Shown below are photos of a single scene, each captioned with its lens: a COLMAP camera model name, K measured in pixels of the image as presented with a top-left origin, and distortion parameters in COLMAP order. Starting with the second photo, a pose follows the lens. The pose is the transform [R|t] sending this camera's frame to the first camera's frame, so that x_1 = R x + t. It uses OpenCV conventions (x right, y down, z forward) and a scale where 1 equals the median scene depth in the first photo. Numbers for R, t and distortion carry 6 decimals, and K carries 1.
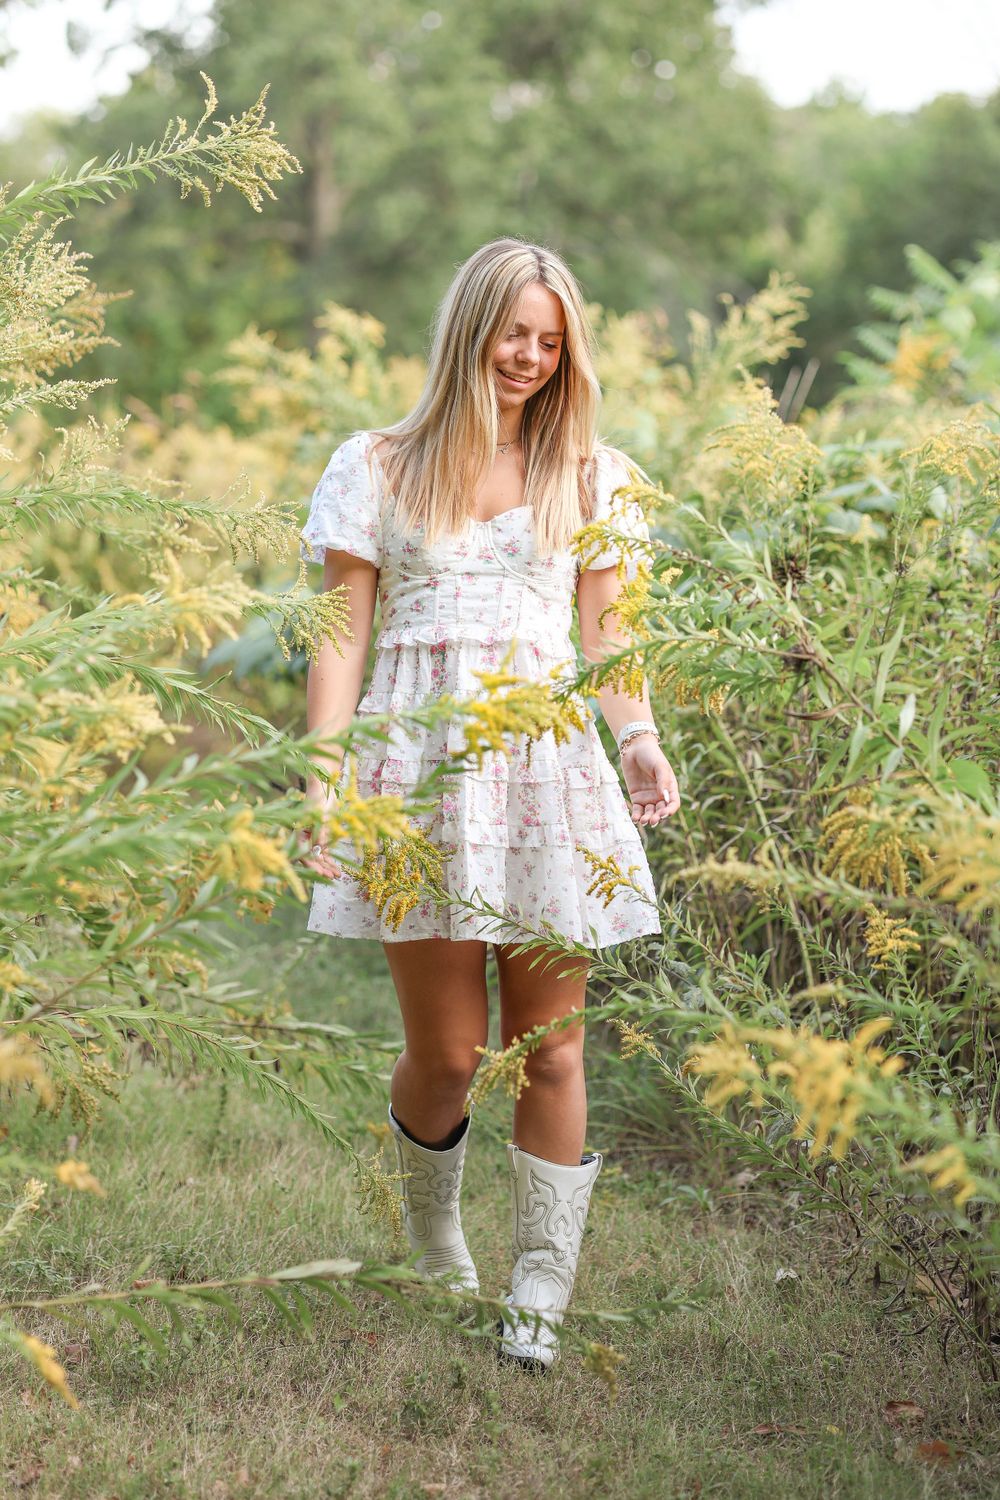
lens RADIAL K [[3782.0, 0, 493.9], [0, 3782.0, 754.6], [0, 0, 1]] dist [0.517027, 0.000000]
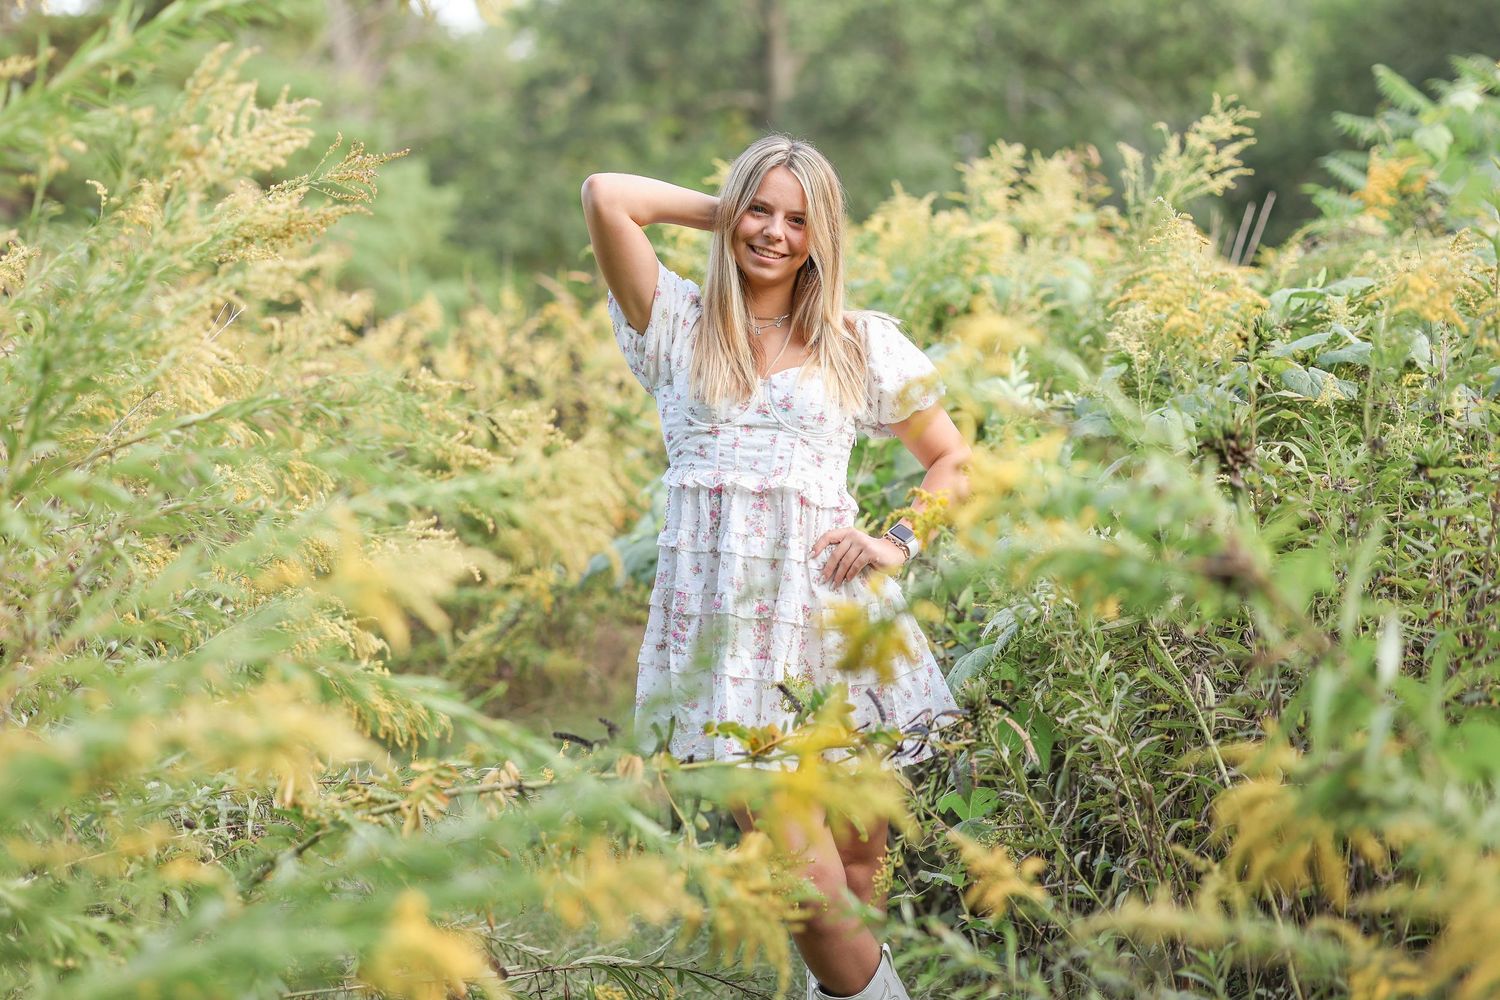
lens RADIAL K [[3782.0, 0, 754.7], [0, 3782.0, 492.9], [0, 0, 1]] dist [0.517027, 0.000000]
pose [[0.997128, -0.047937, -0.058627, 0.020243], [0.046029, 0.998379, -0.033468, -0.014376], [0.060137, 0.030674, 0.997719, 0.165297]]
